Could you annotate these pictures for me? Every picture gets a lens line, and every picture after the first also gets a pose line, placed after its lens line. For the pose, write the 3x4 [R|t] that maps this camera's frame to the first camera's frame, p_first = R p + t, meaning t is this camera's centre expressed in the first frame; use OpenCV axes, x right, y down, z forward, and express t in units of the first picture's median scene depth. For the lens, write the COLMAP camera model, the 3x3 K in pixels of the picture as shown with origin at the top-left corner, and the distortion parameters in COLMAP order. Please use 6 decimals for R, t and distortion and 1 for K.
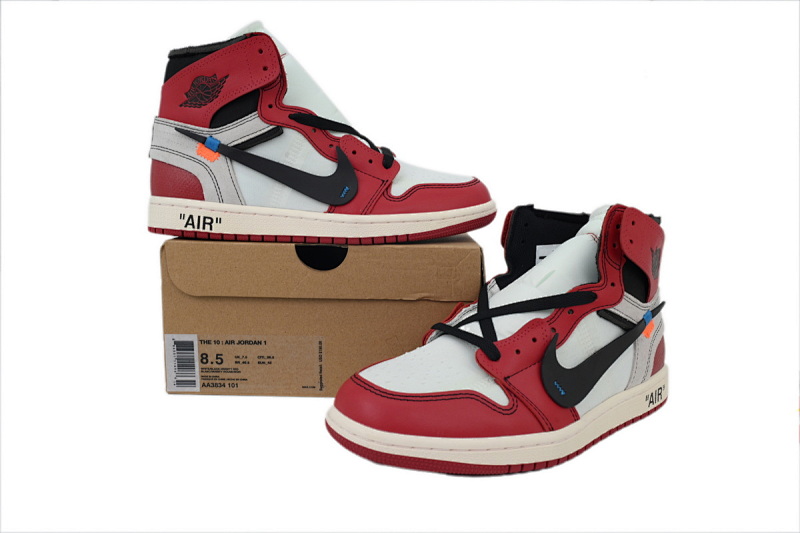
lens RADIAL K [[635.3, 0, 400.0], [0, 635.3, 266.5], [0, 0, 1]] dist [-0.001434, -0.000327]
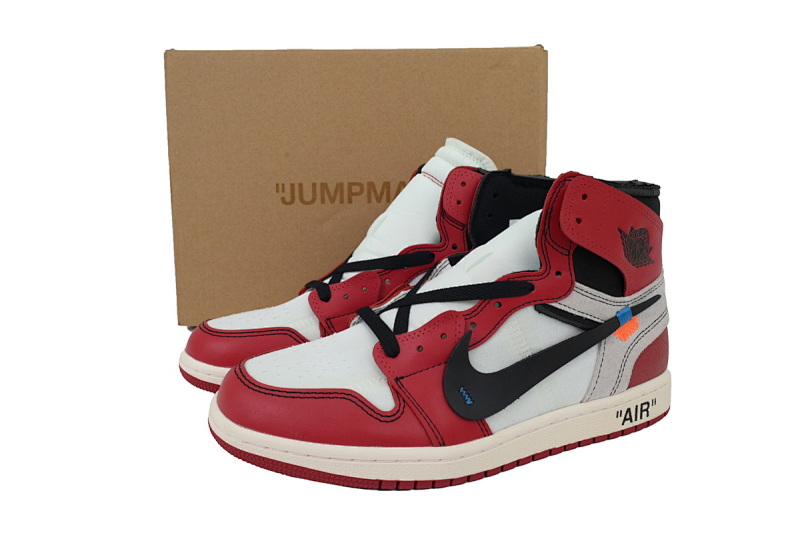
lens RADIAL K [[635.3, 0, 400.0], [0, 635.3, 266.5], [0, 0, 1]] dist [-0.001434, -0.000327]
pose [[0.950870, 0.043881, -0.306466, 0.396419], [-0.019014, 0.996313, 0.083661, -0.044134], [0.309007, -0.073723, 0.948198, 0.183327]]
